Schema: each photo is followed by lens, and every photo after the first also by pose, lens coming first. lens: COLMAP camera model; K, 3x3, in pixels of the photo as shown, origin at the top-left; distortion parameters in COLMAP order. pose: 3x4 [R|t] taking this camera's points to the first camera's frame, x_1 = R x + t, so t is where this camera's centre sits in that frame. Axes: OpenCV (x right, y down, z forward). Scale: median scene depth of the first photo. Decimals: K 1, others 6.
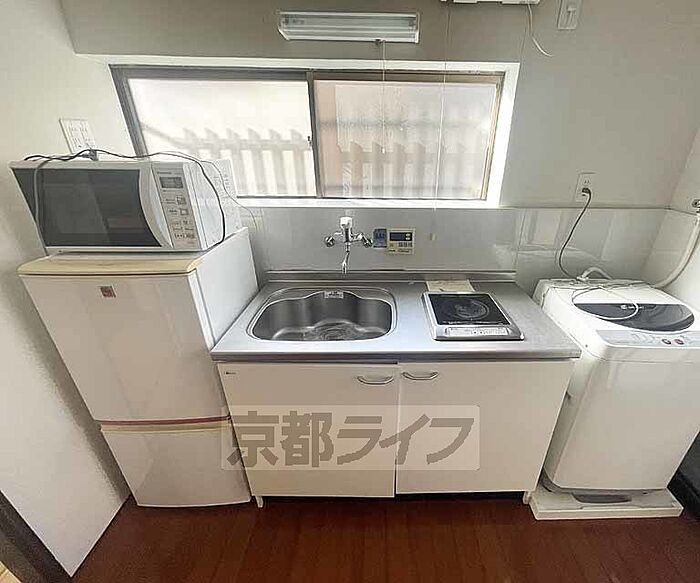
lens RADIAL K [[315.4, 0, 393.2], [0, 315.4, 292.5], [0, 0, 1]] dist [0.000252, -0.000891]
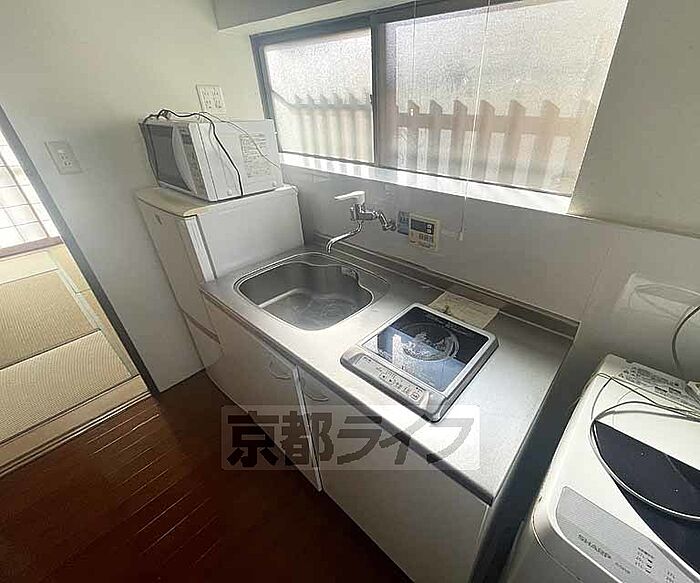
lens RADIAL K [[315.4, 0, 386.7], [0, 315.4, 293.6], [0, 0, 1]] dist [0.000252, -0.000891]
pose [[0.753693, 0.332208, -0.567084, 0.461043], [-0.271767, 0.943154, 0.191319, -0.145751], [0.598405, 0.009920, 0.801132, 0.315304]]
